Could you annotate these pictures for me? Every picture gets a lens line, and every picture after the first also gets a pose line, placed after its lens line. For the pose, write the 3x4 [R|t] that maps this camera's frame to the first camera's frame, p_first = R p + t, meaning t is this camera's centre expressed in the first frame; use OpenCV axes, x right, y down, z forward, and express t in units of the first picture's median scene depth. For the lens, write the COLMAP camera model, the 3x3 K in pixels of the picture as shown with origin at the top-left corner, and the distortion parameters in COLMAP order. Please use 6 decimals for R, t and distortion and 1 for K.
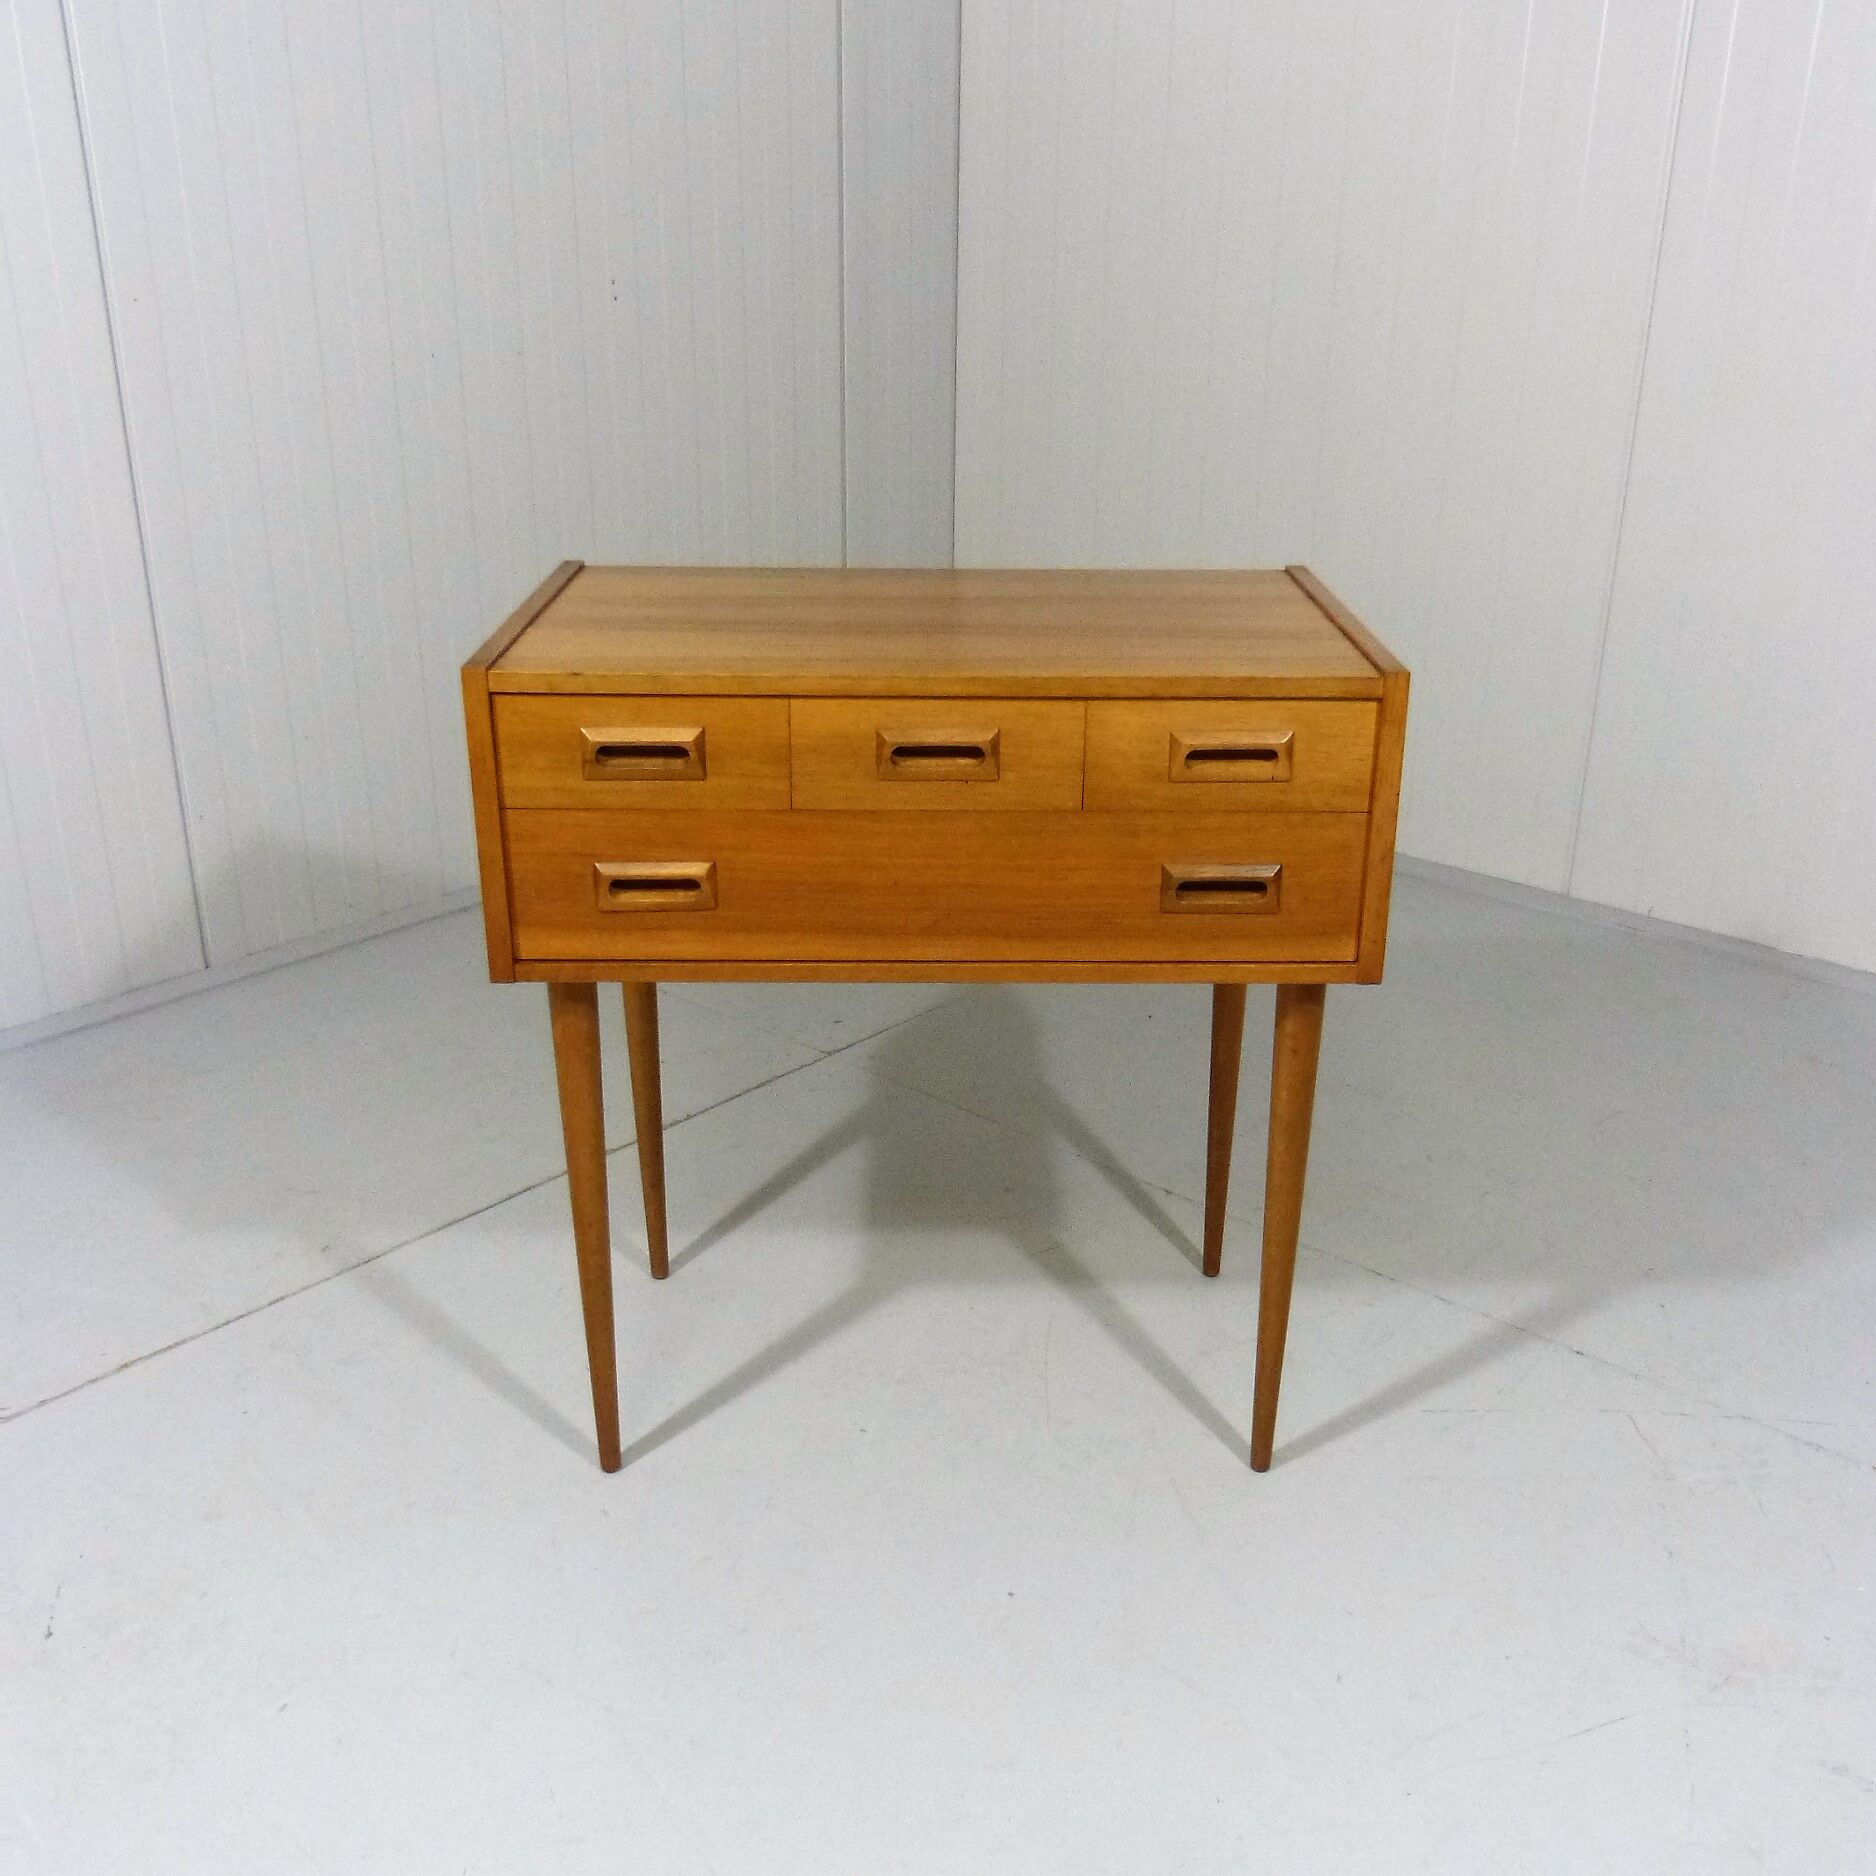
lens RADIAL K [[1820.7, 0, 969.5], [0, 1820.7, 987.1], [0, 0, 1]] dist [0.000292, -0.023347]
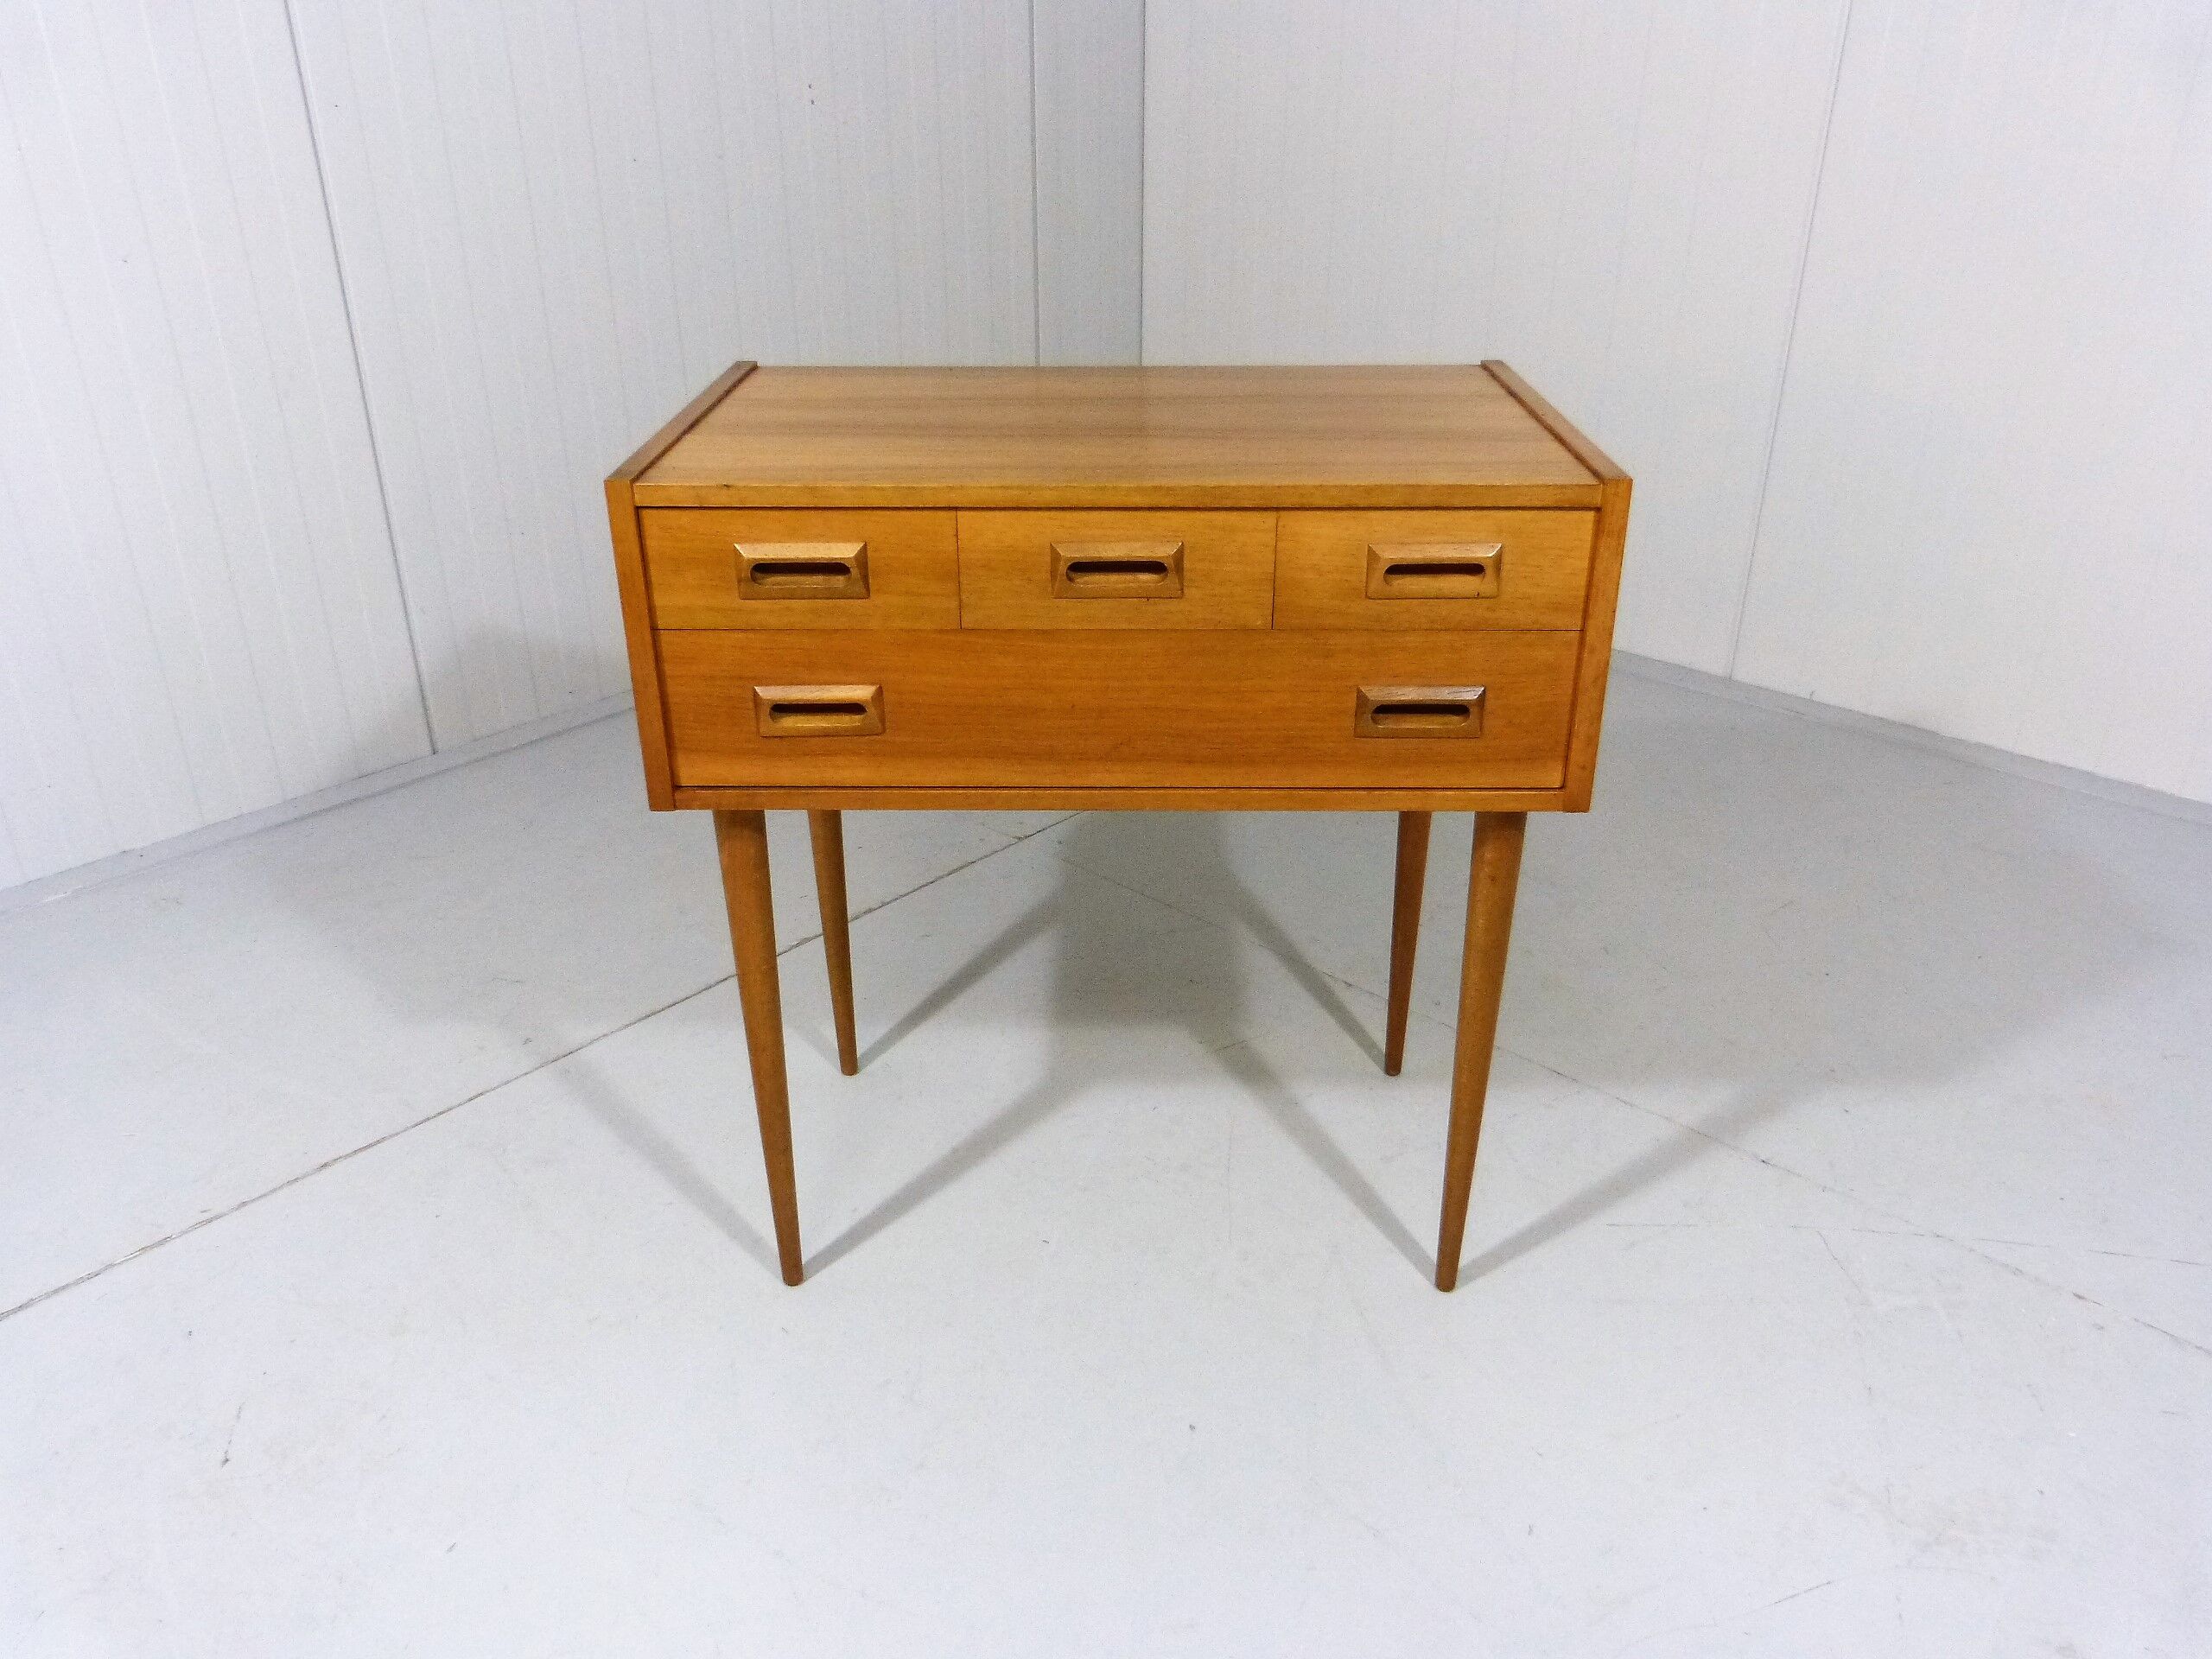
lens RADIAL K [[1587.0, 0, 1106.0], [0, 1587.0, 829.5], [0, 0, 1]] dist [-0.010547, -0.002407]
pose [[0.999441, 0.001961, -0.033380, 0.004279], [0.000067, 0.998158, 0.060662, -0.043566], [0.033437, -0.060631, 0.997600, 0.178703]]
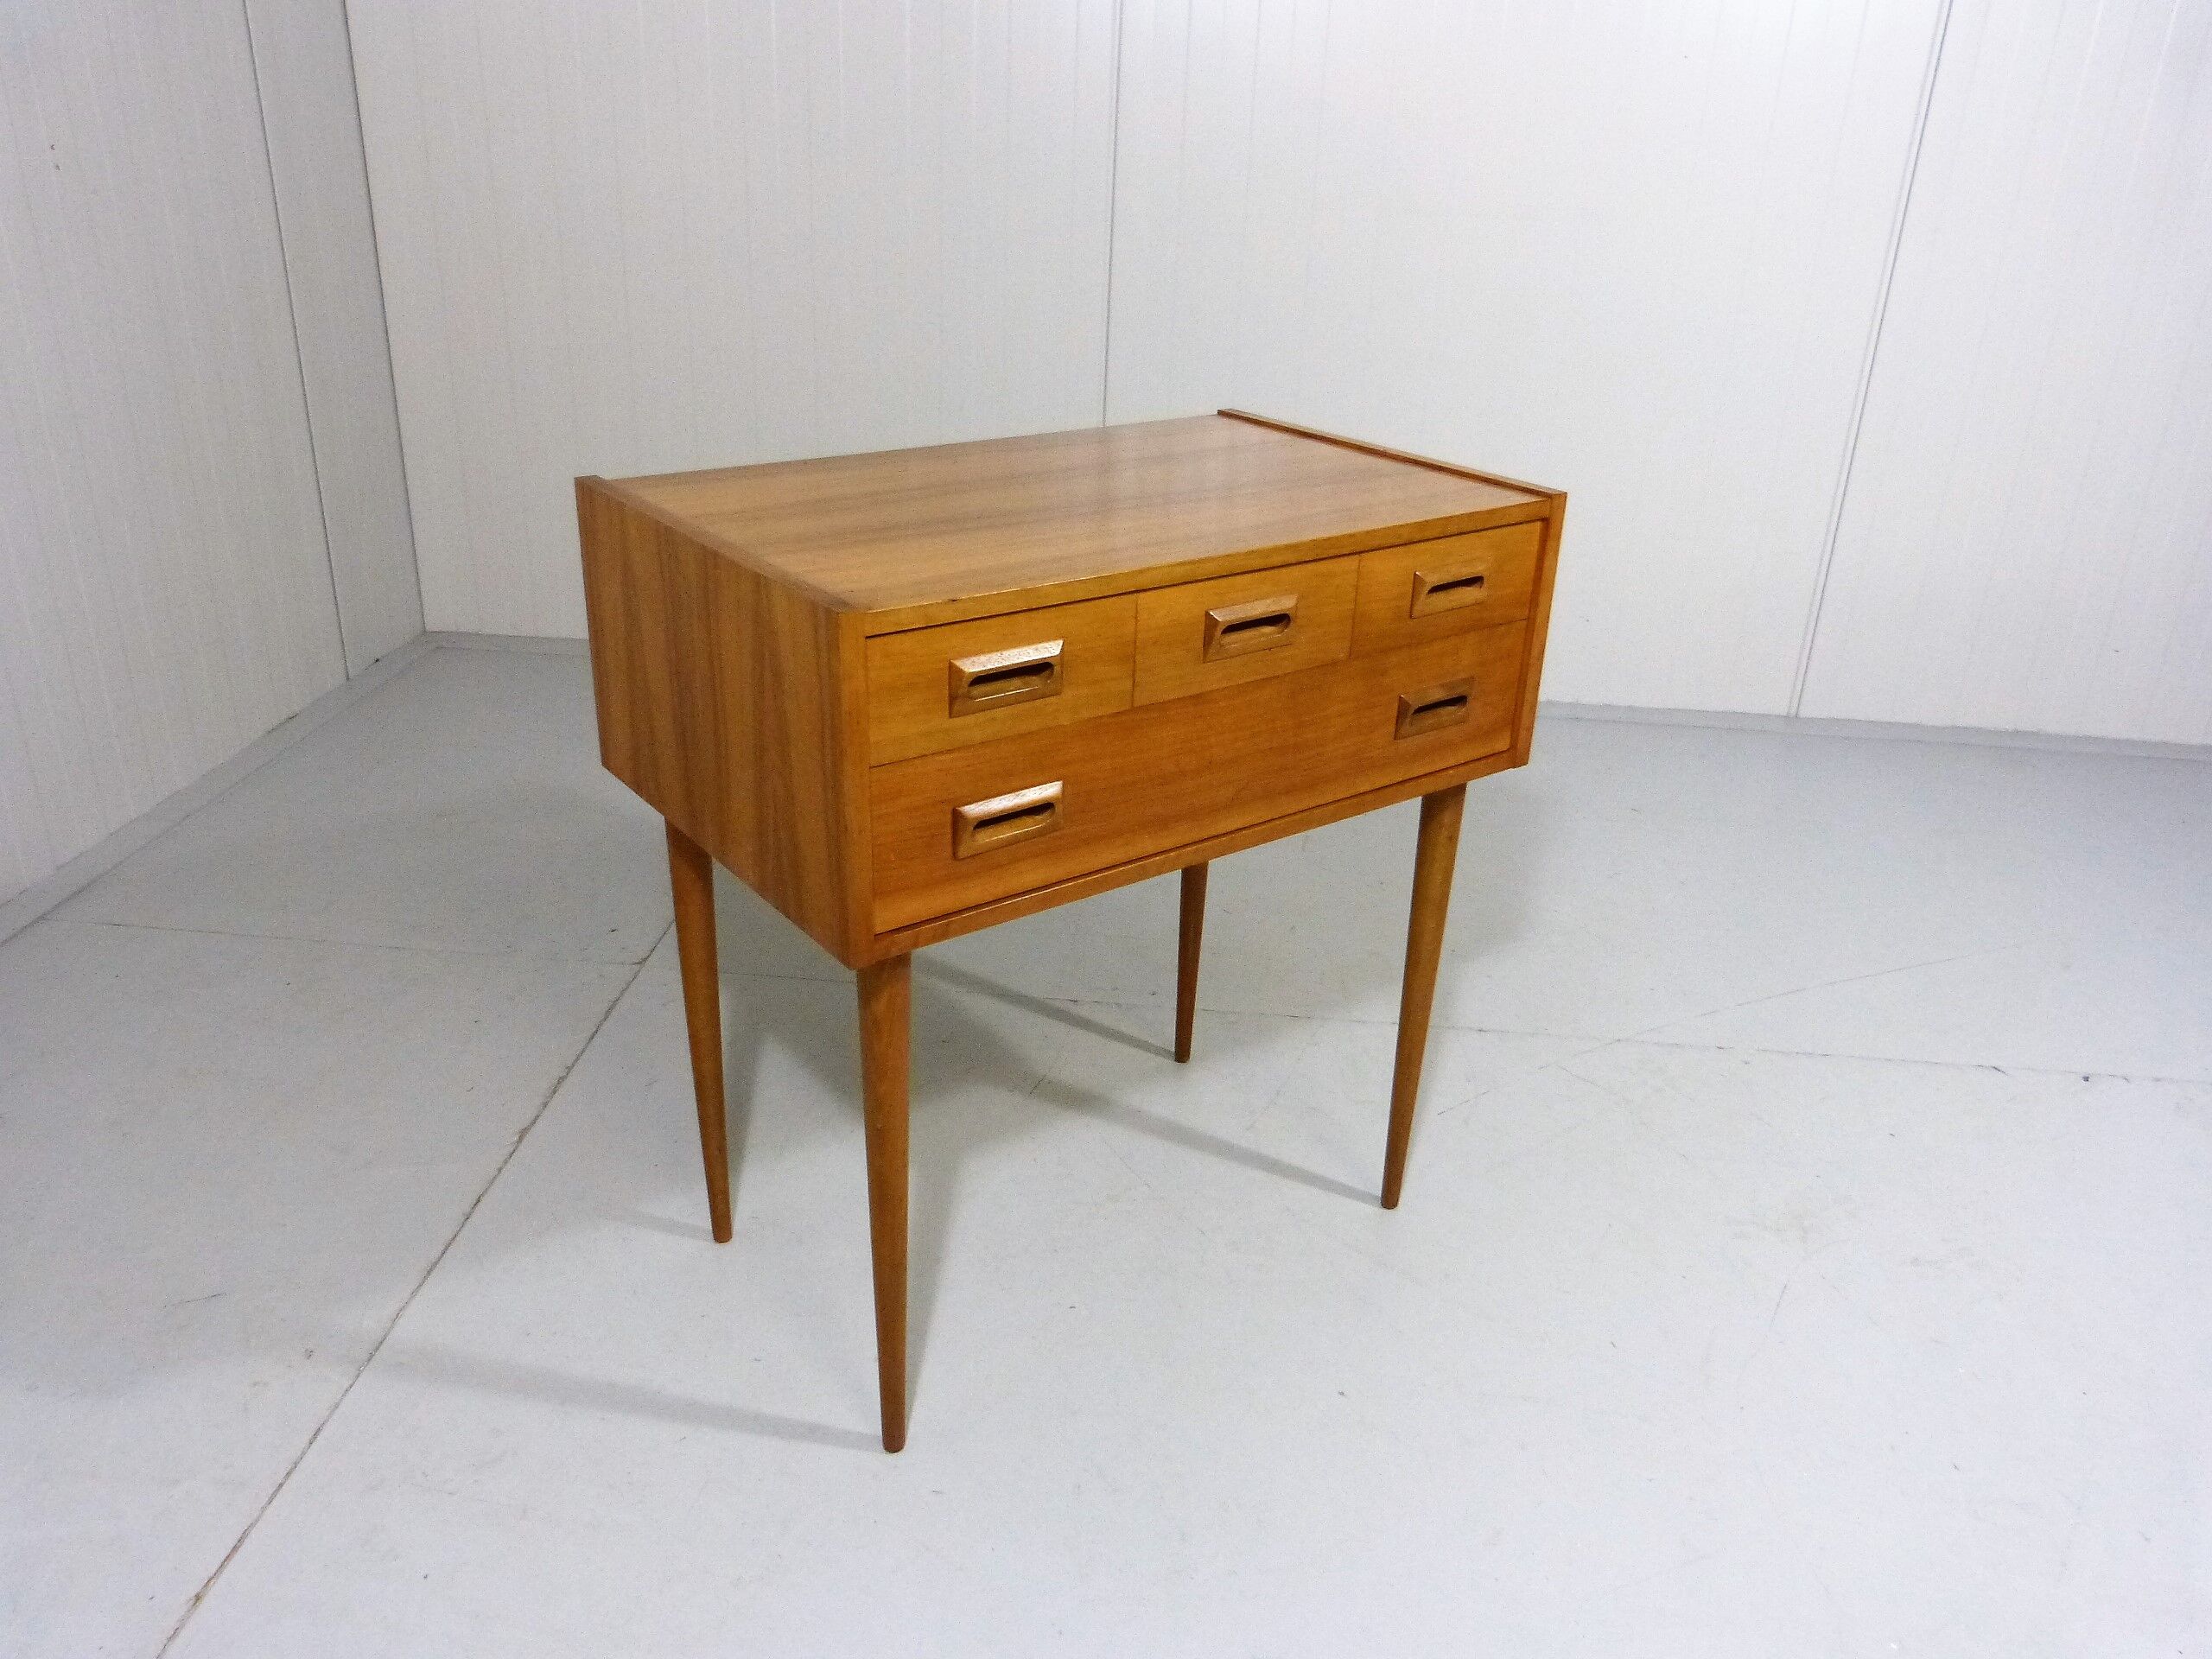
lens RADIAL K [[1591.2, 0, 1055.1], [0, 1591.2, 832.9], [0, 0, 1]] dist [-0.008126, 0.001814]
pose [[0.825475, -0.222978, 0.518529, -0.568984], [0.203261, 0.974460, 0.095456, -0.120013], [-0.526570, 0.026600, 0.849715, 0.310982]]
